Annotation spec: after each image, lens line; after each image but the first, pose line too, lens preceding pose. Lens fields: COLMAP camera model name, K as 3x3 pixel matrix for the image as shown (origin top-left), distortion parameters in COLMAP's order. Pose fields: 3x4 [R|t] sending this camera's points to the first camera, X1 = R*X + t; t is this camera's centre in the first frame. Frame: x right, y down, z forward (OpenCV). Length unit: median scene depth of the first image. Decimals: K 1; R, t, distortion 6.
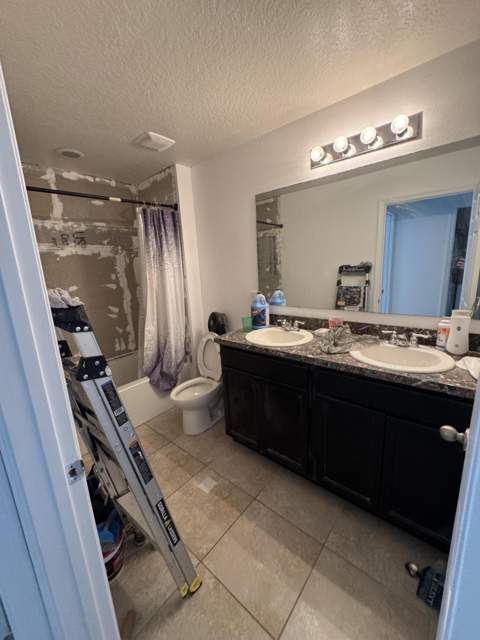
lens RADIAL K [[258.2, 0, 238.7], [0, 258.2, 319.1], [0, 0, 1]] dist [-0.001089, -0.000466]
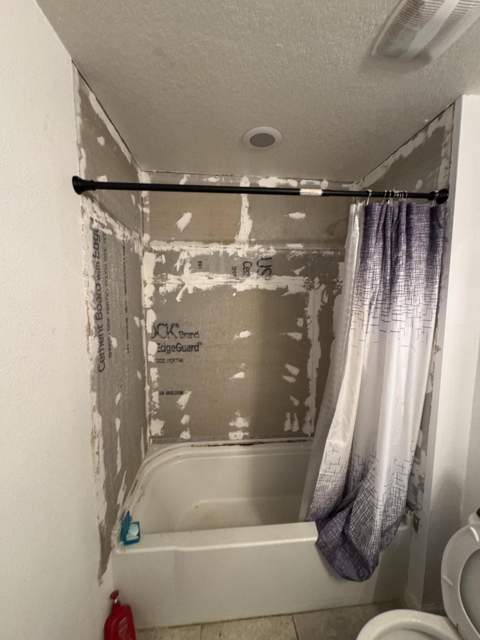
lens RADIAL K [[258.2, 0, 239.1], [0, 258.2, 319.8], [0, 0, 1]] dist [-0.001089, -0.000466]
pose [[0.719269, 0.126302, -0.683155, -0.162189], [-0.188659, 0.981894, -0.017099, -0.145461], [0.668626, 0.141182, 0.730074, 0.457829]]
